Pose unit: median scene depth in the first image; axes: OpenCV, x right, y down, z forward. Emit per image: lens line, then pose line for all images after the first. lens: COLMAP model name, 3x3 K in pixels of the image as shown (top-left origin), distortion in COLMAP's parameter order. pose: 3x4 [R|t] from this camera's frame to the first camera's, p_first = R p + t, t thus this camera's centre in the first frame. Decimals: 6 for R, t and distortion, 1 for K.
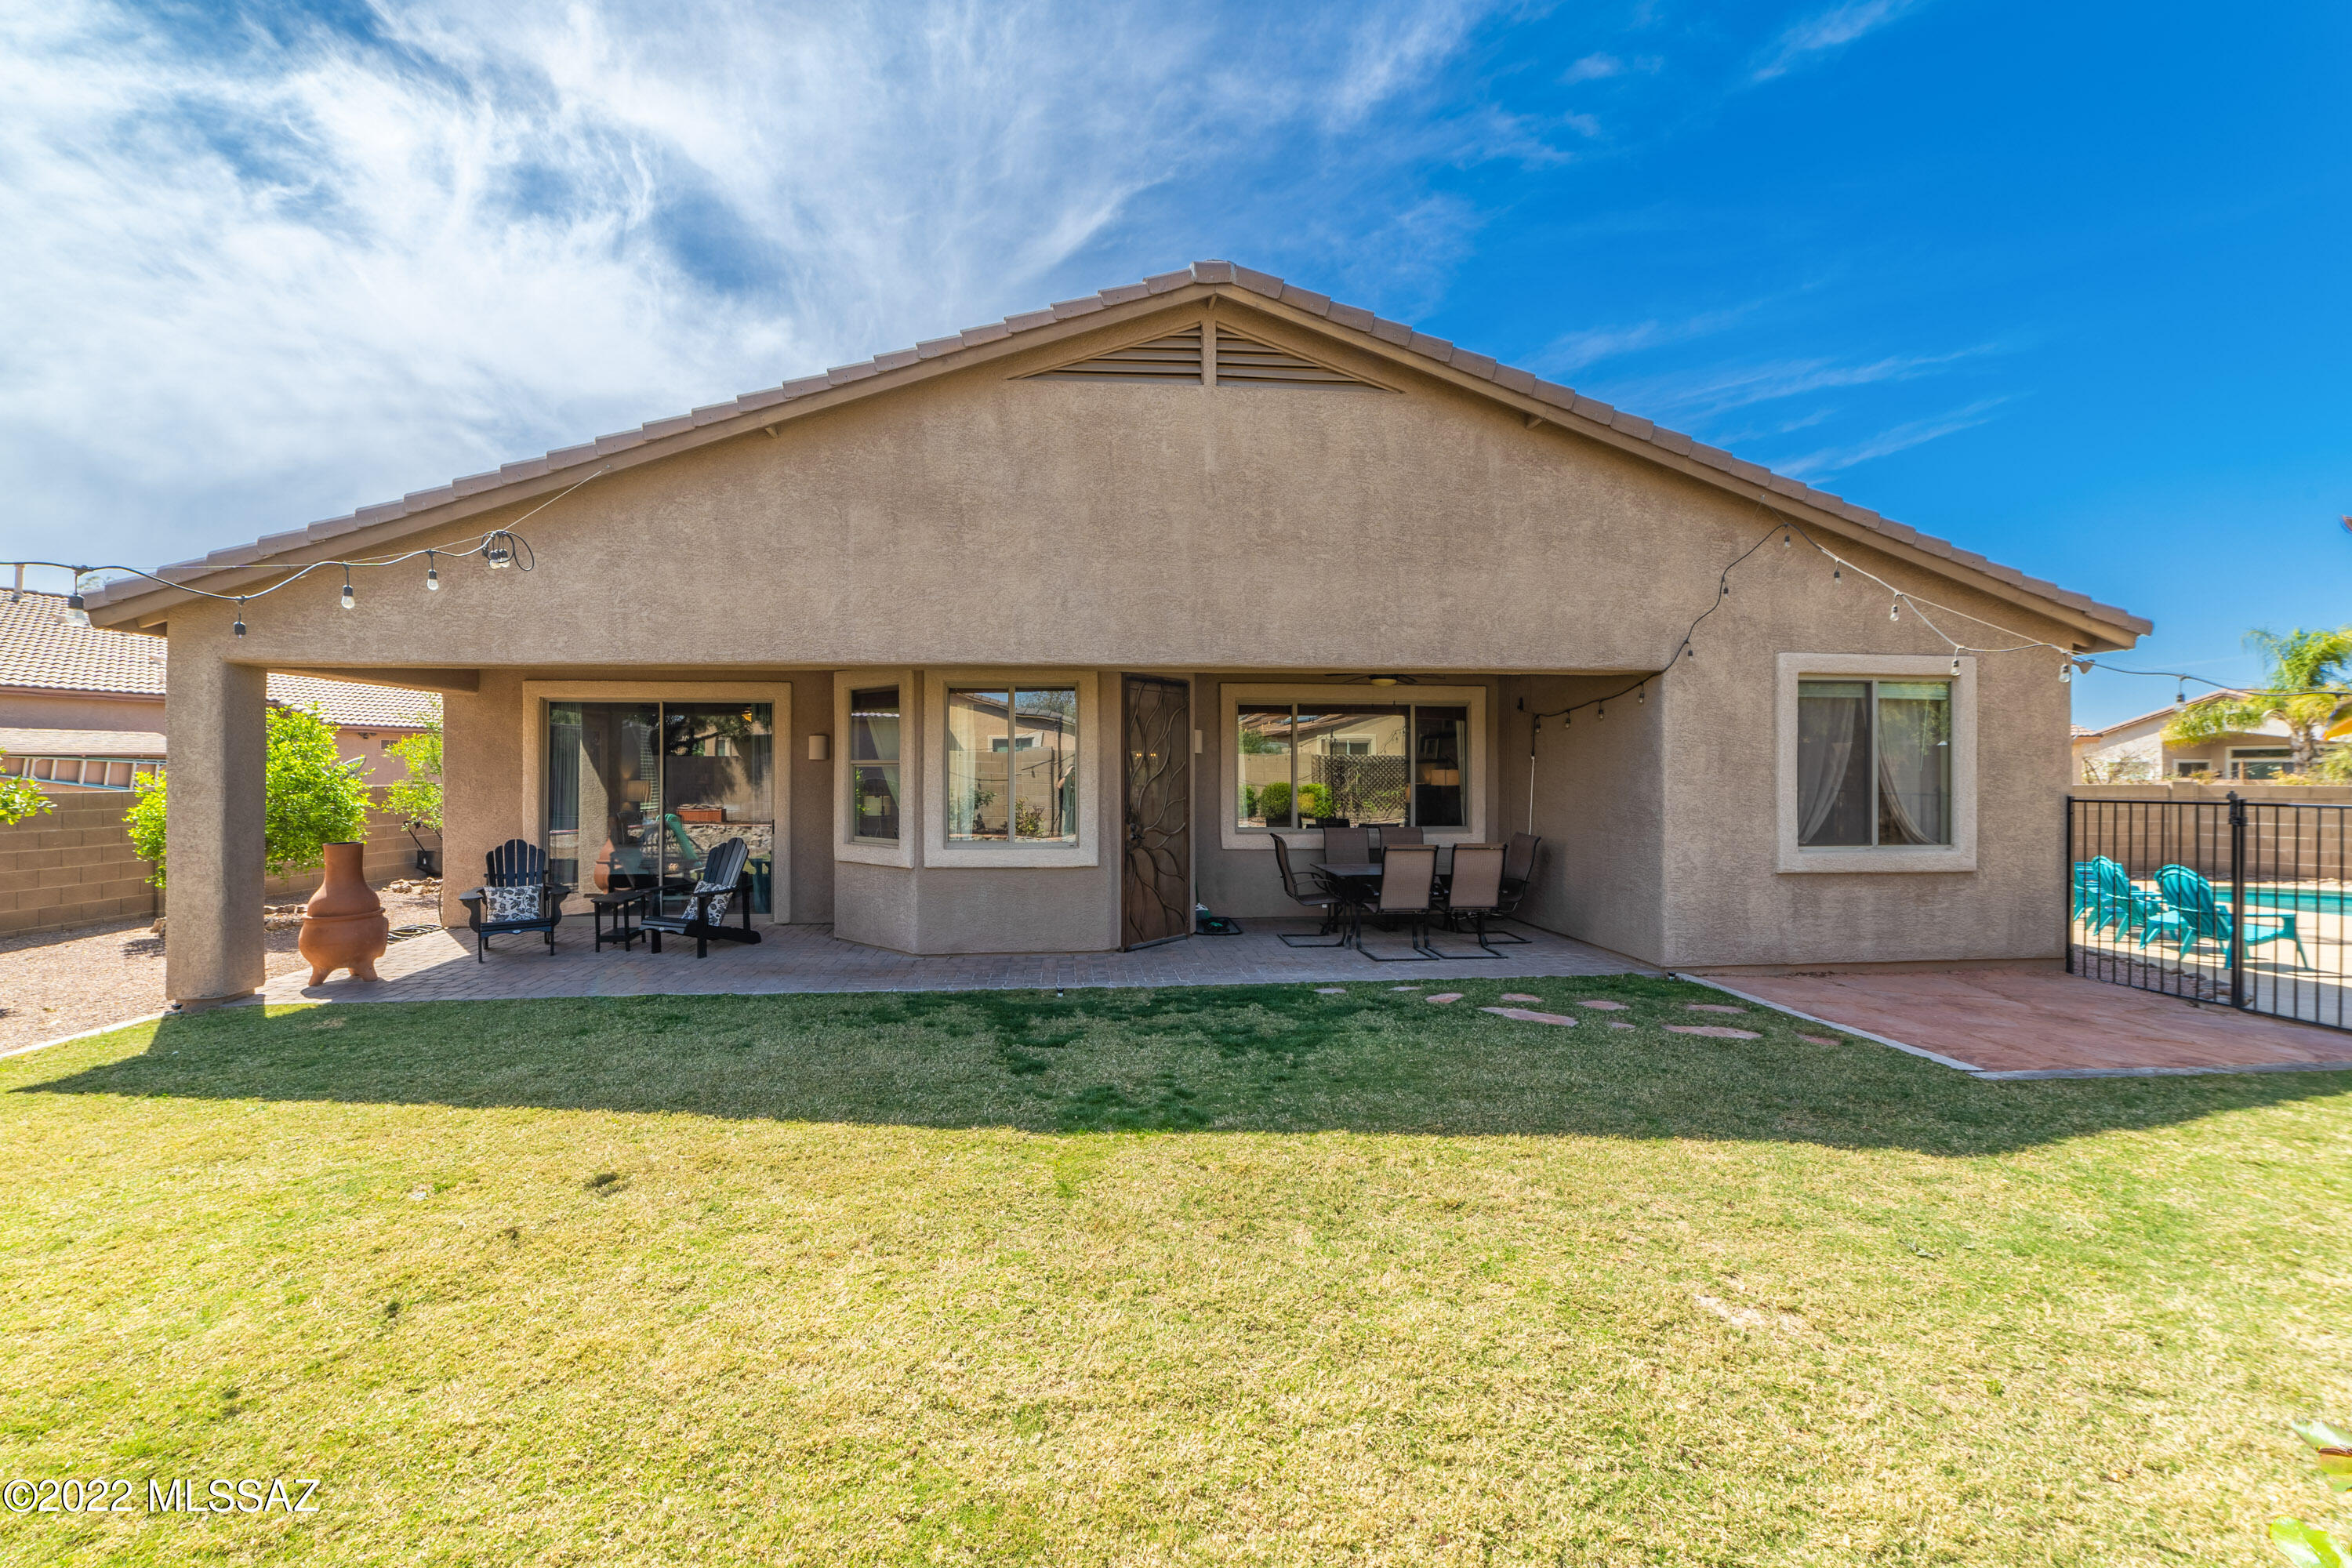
lens RADIAL K [[899.9, 0, 1148.3], [0, 899.9, 781.9], [0, 0, 1]] dist [-0.002025, -0.000156]
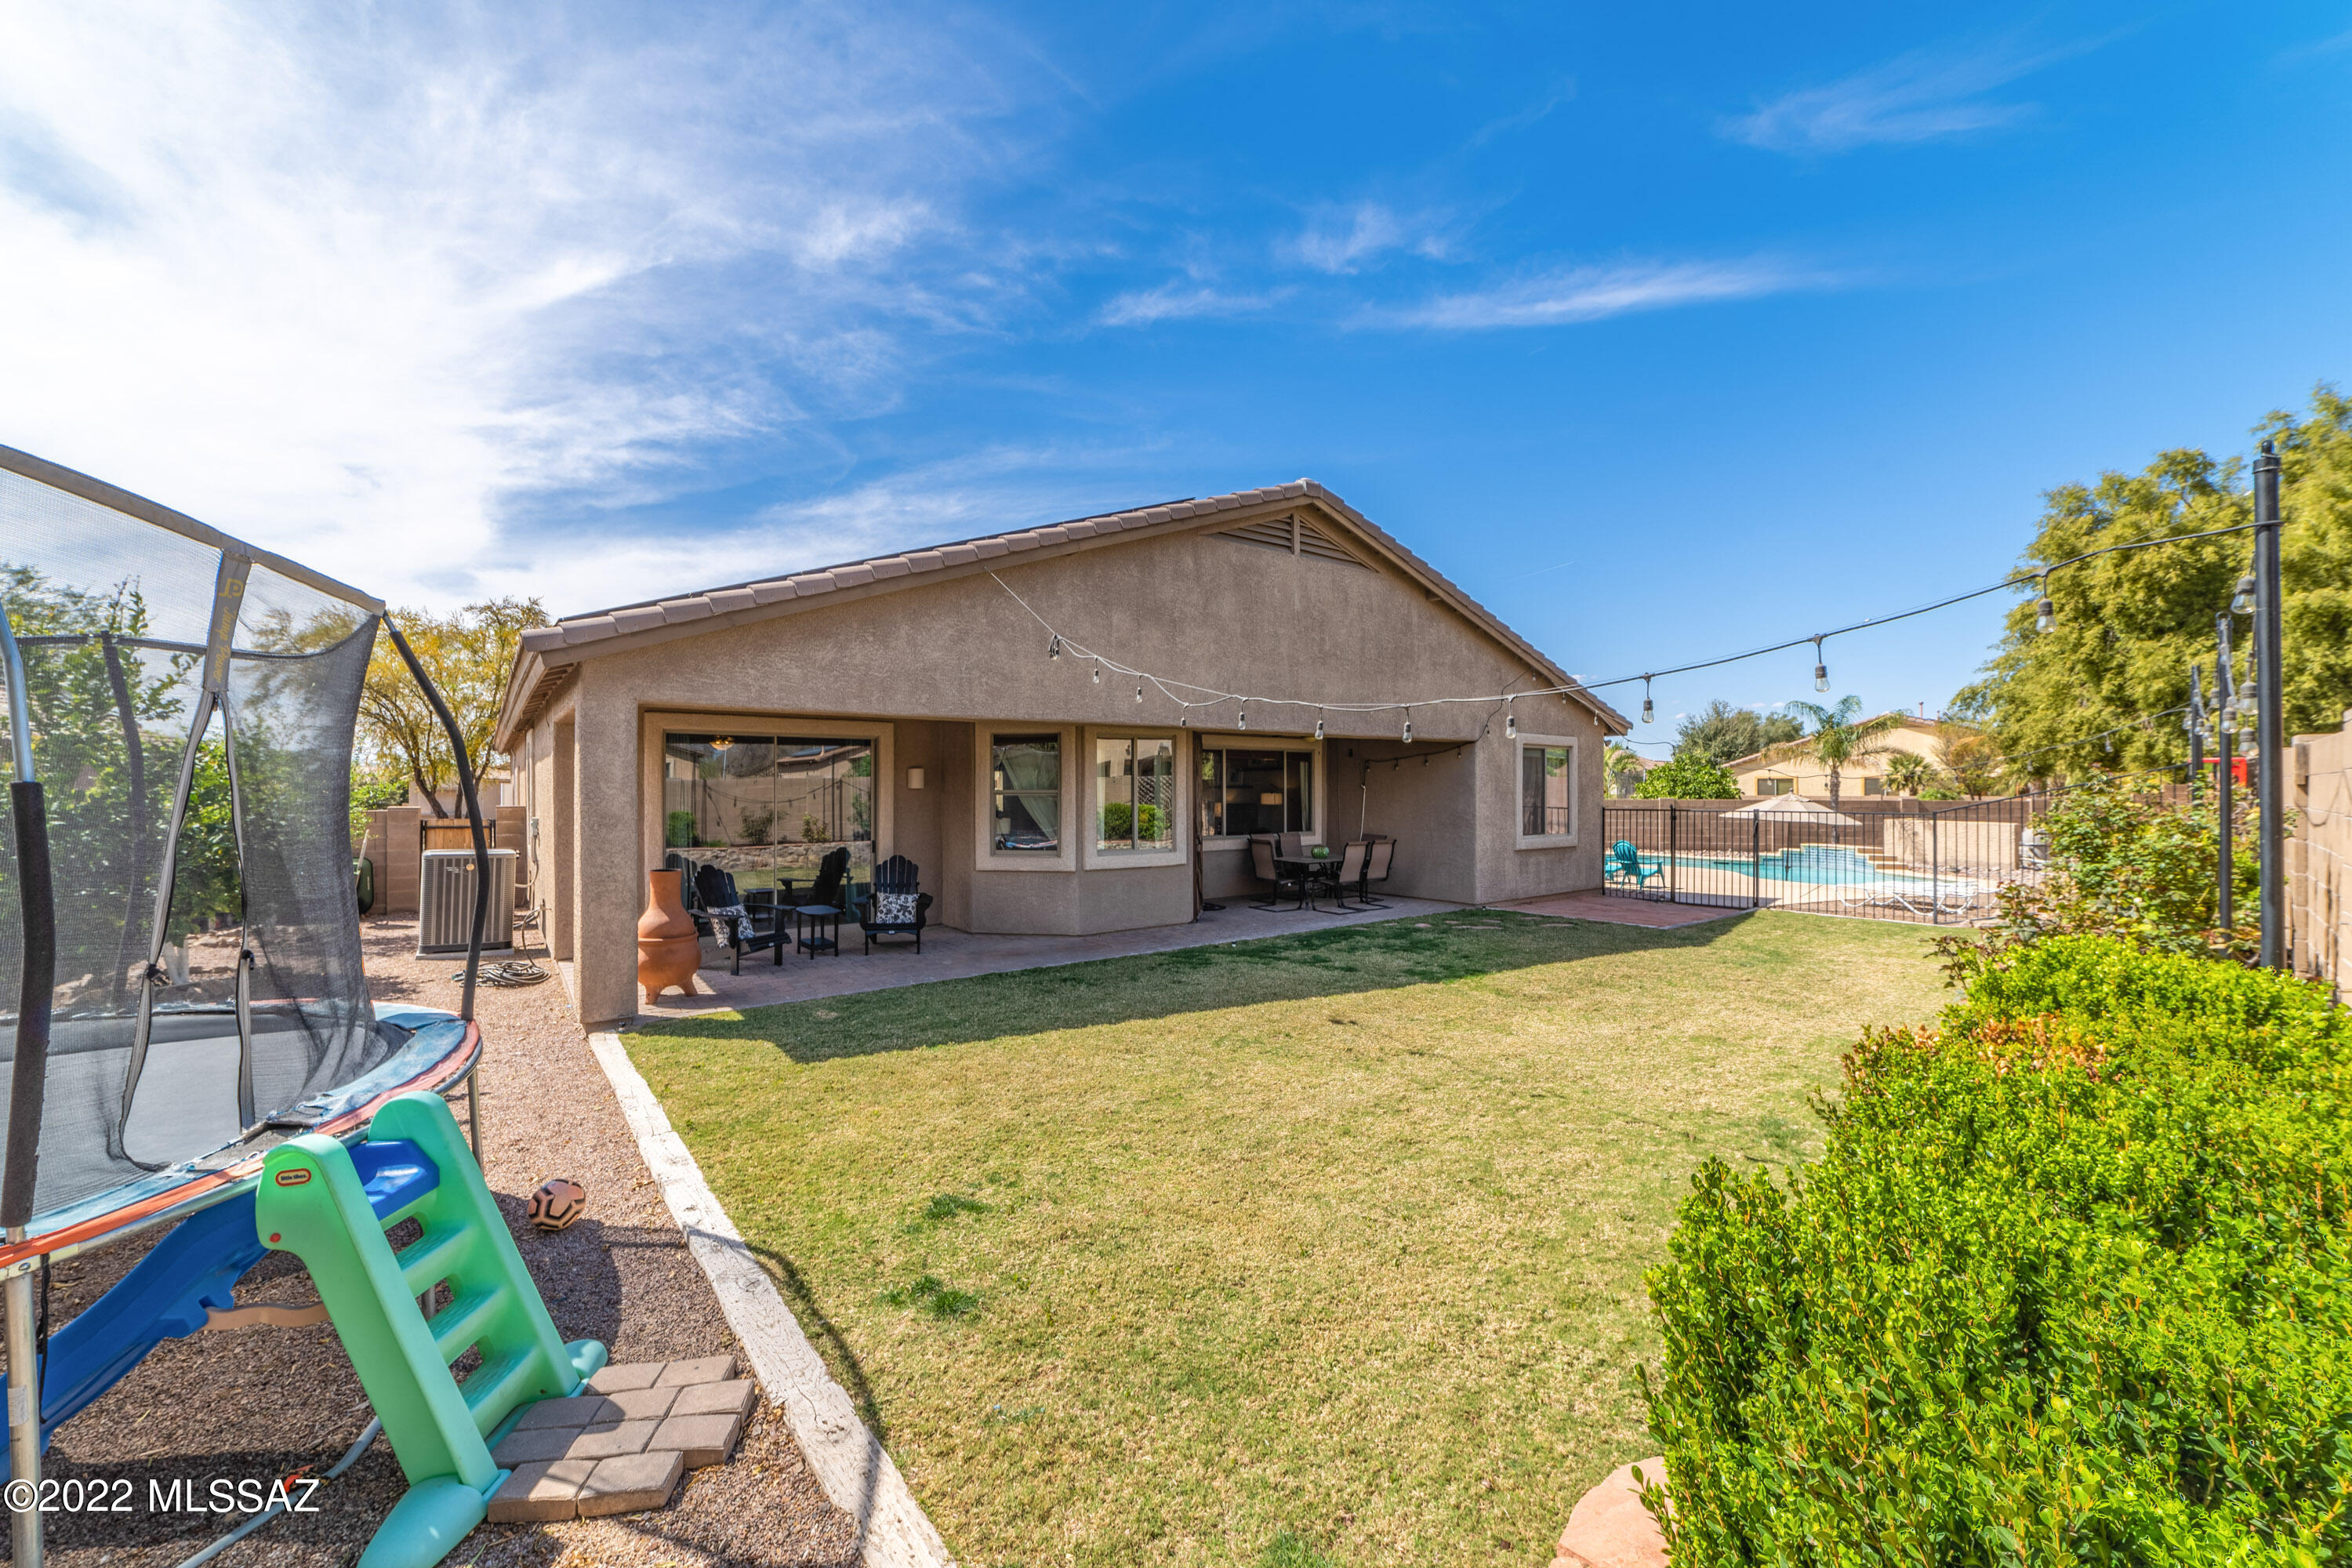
lens RADIAL K [[899.9, 0, 1148.3], [0, 899.9, 781.9], [0, 0, 1]] dist [-0.002025, -0.000156]
pose [[0.857858, 0.003774, 0.513872, -0.898764], [0.004209, 0.999888, -0.014371, -0.016906], [-0.513869, 0.014491, 0.857746, -0.205877]]
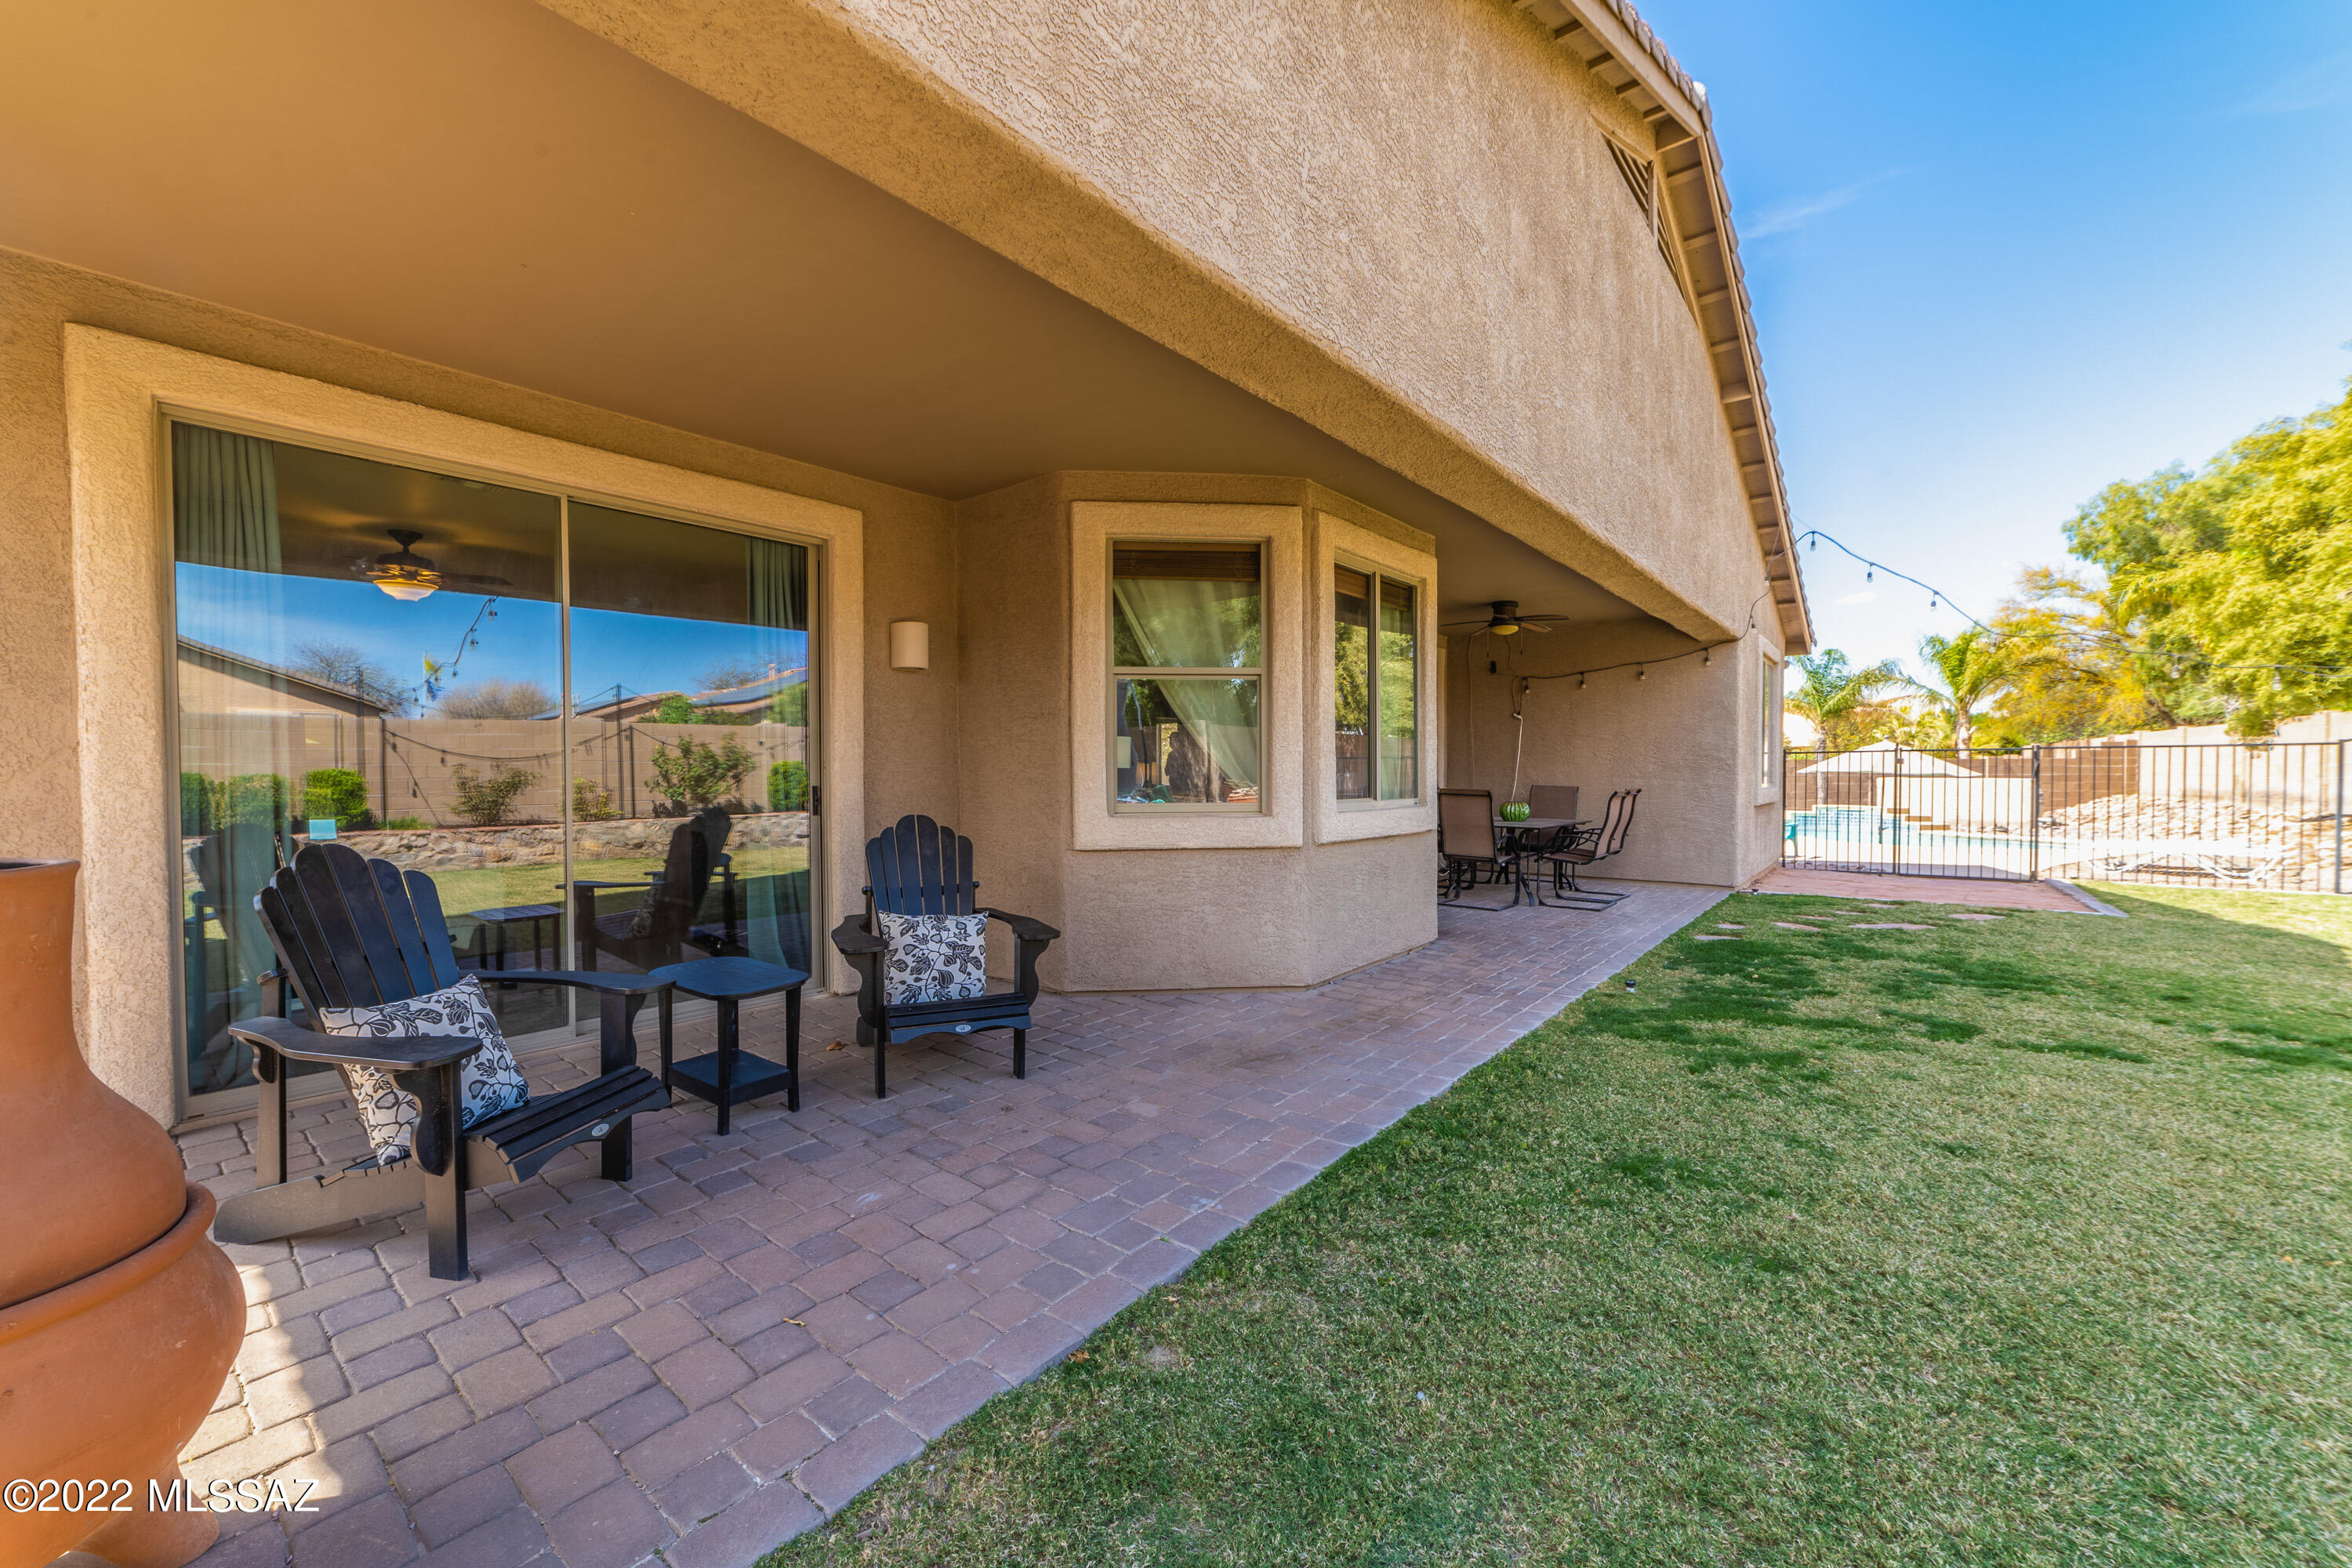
lens RADIAL K [[899.9, 0, 1148.3], [0, 899.9, 781.9], [0, 0, 1]] dist [-0.002025, -0.000156]
pose [[0.715764, -0.010145, 0.698268, -0.800292], [0.010662, 0.999937, 0.003598, 0.052011], [-0.698261, 0.004870, 0.715827, 0.674595]]
